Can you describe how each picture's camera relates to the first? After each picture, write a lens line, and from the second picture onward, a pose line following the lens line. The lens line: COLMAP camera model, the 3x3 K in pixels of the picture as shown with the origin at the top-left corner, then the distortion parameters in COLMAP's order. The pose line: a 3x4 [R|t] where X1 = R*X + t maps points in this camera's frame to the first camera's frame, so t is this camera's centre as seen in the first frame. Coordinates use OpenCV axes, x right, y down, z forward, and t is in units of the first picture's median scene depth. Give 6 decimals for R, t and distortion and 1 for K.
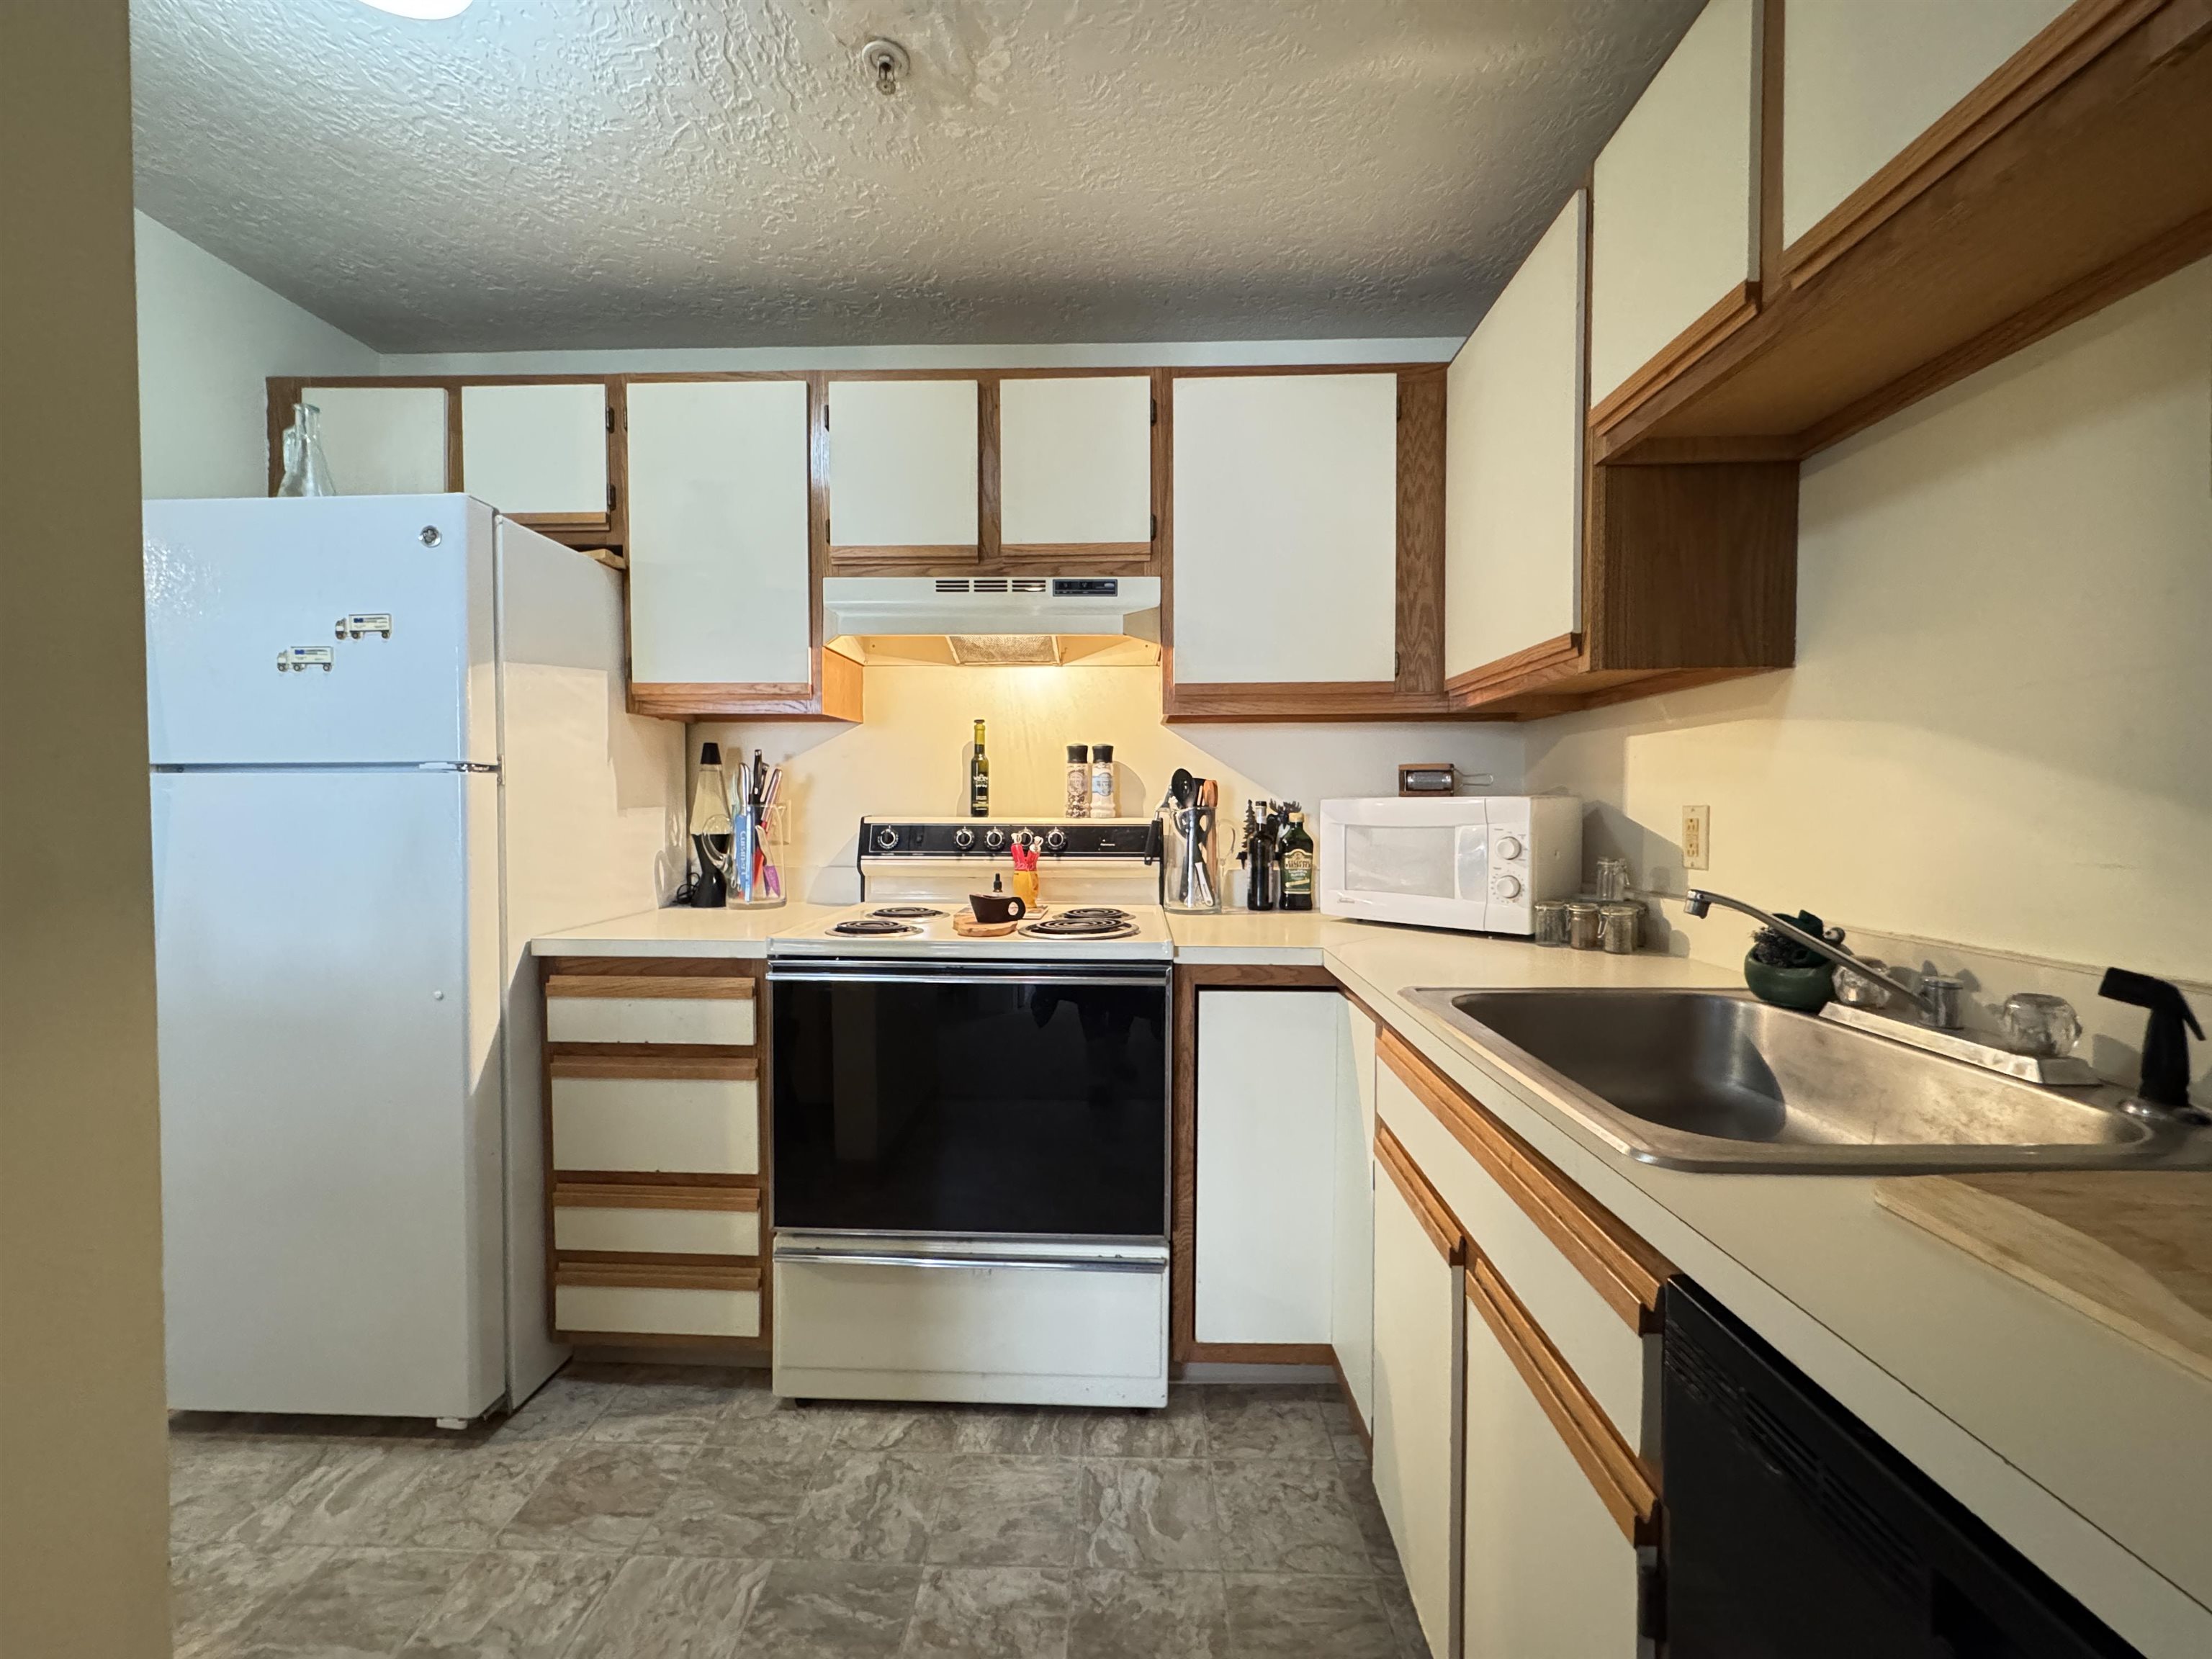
lens RADIAL K [[884.9, 0, 1106.0], [0, 884.9, 829.5], [0, 0, 1]] dist [0.000722, 0.000048]
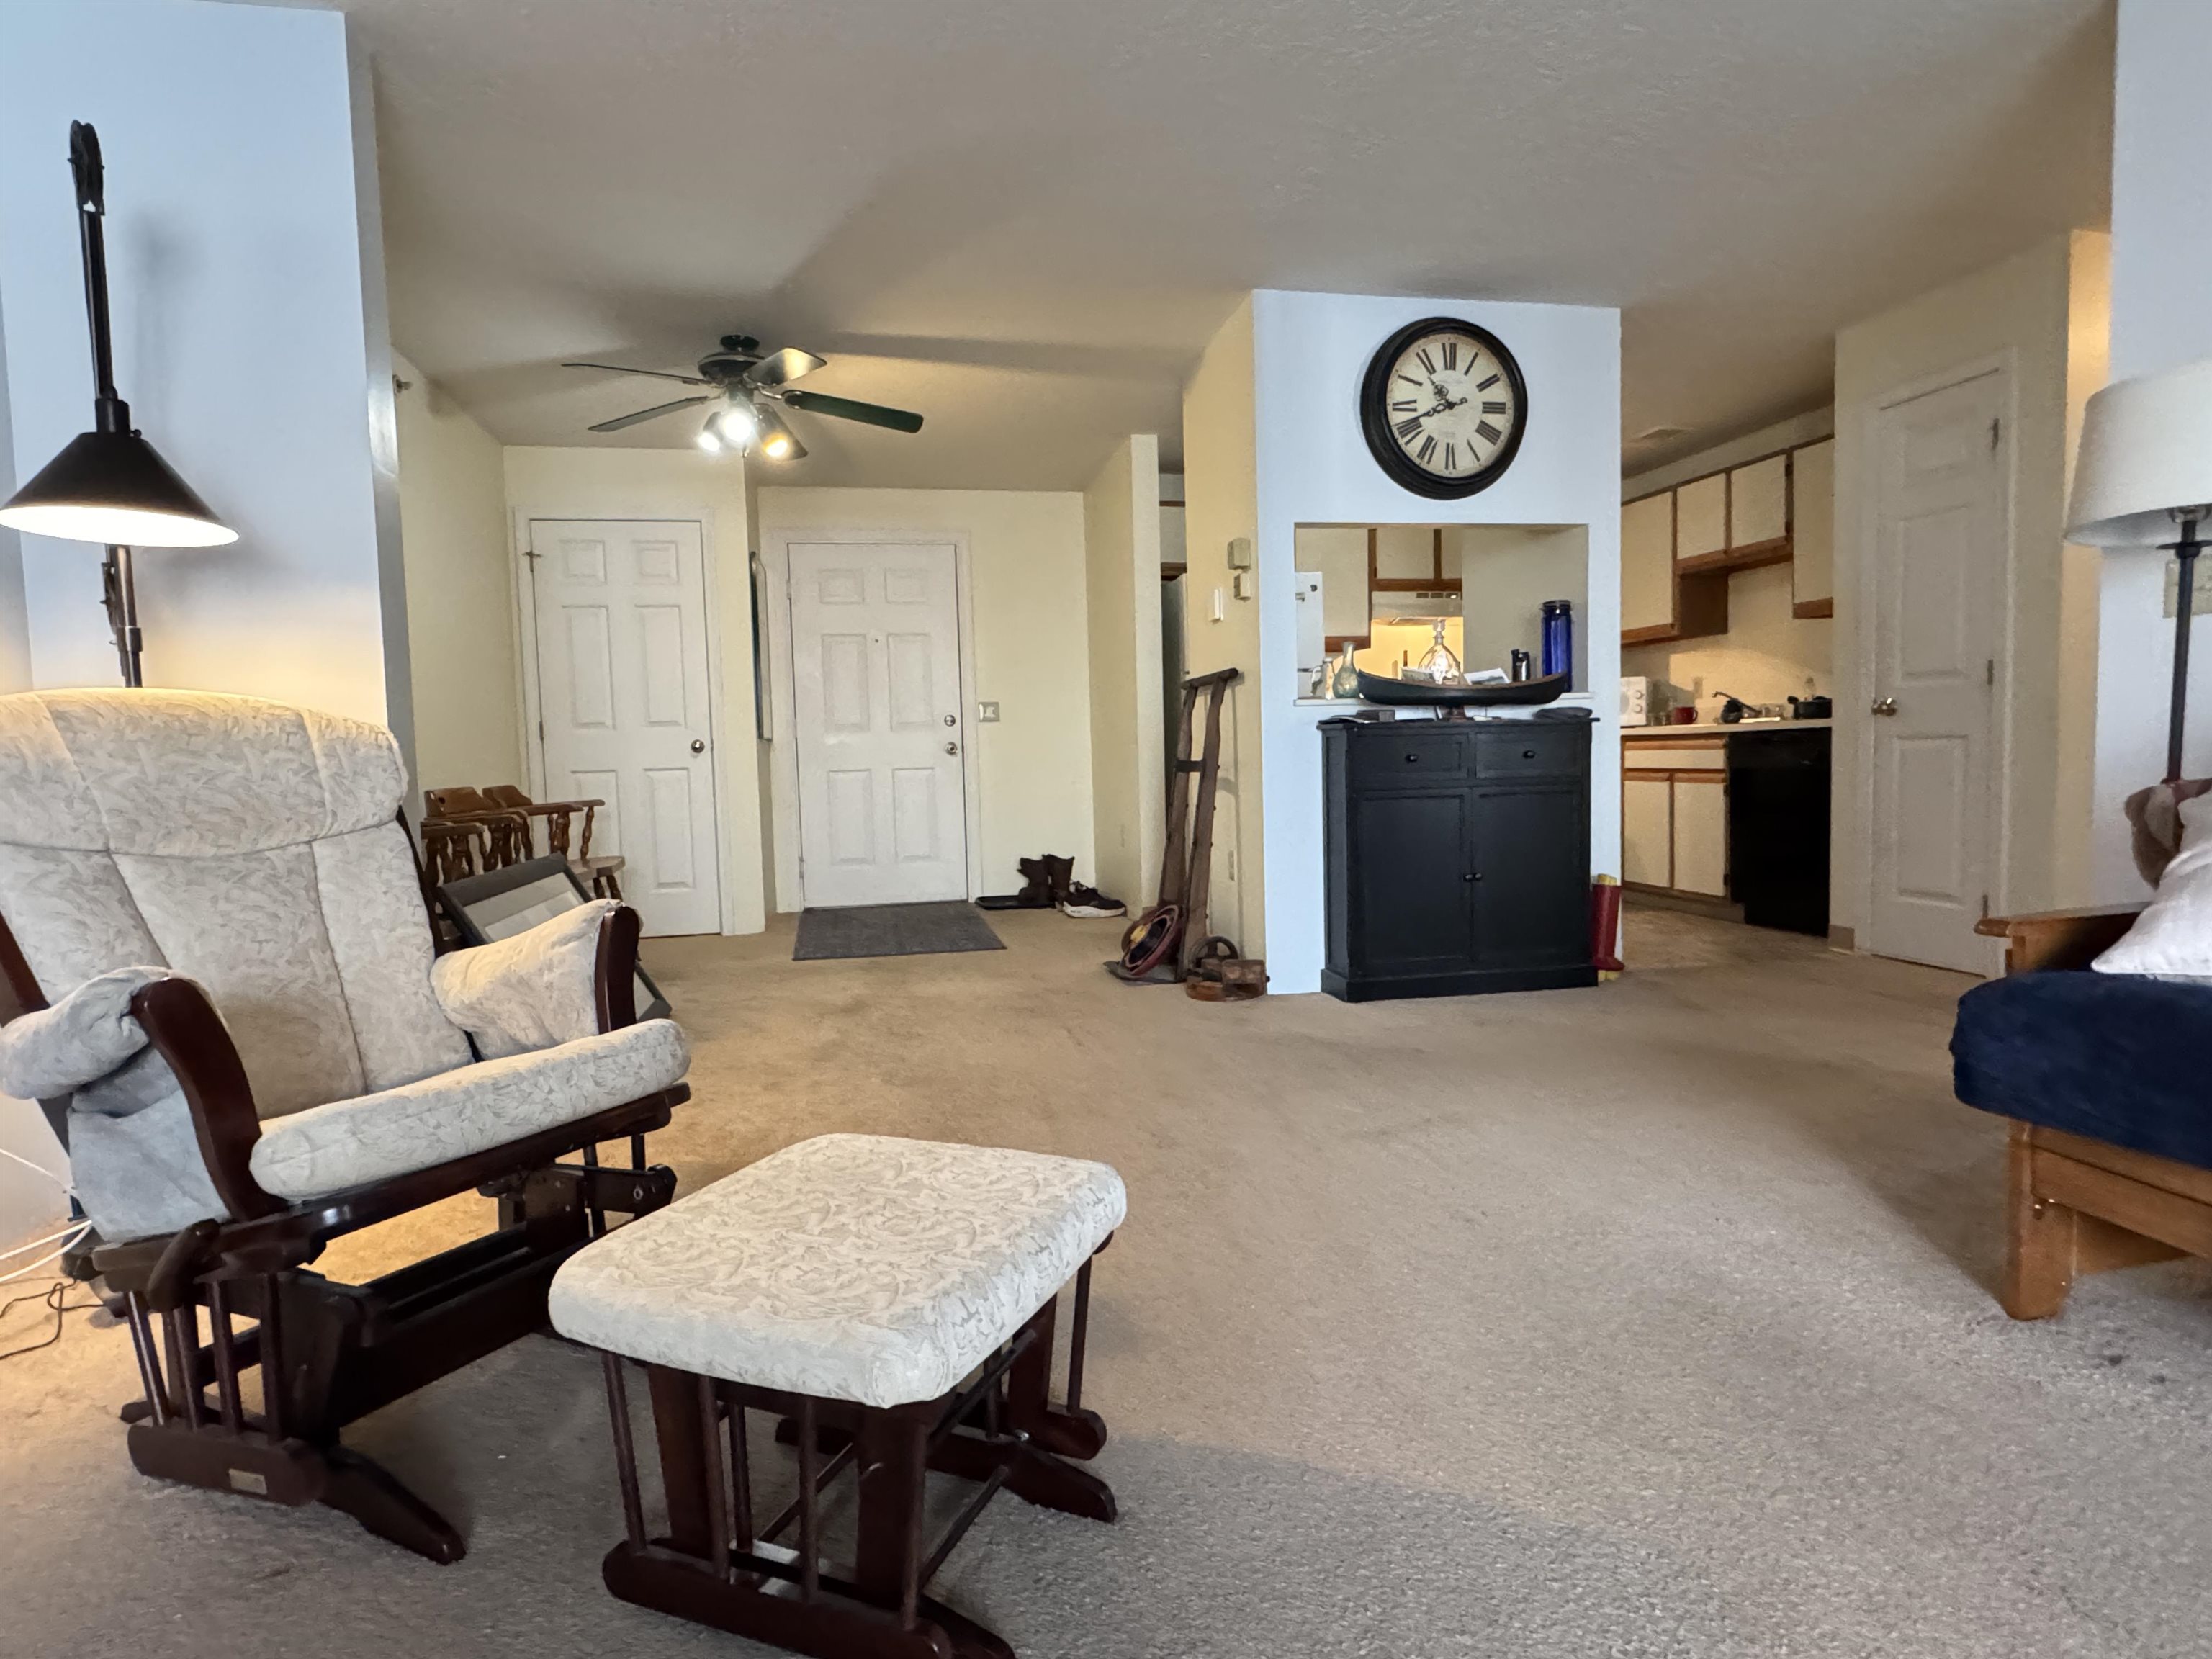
lens RADIAL K [[1147.8, 0, 1106.0], [0, 1147.8, 829.5], [0, 0, 1]] dist [-0.000891, -0.000112]
pose [[0.973799, -0.038336, 0.224157, -2.487084], [0.032454, 0.999027, 0.029867, 0.348945], [-0.225084, -0.021809, 0.974095, -2.690104]]
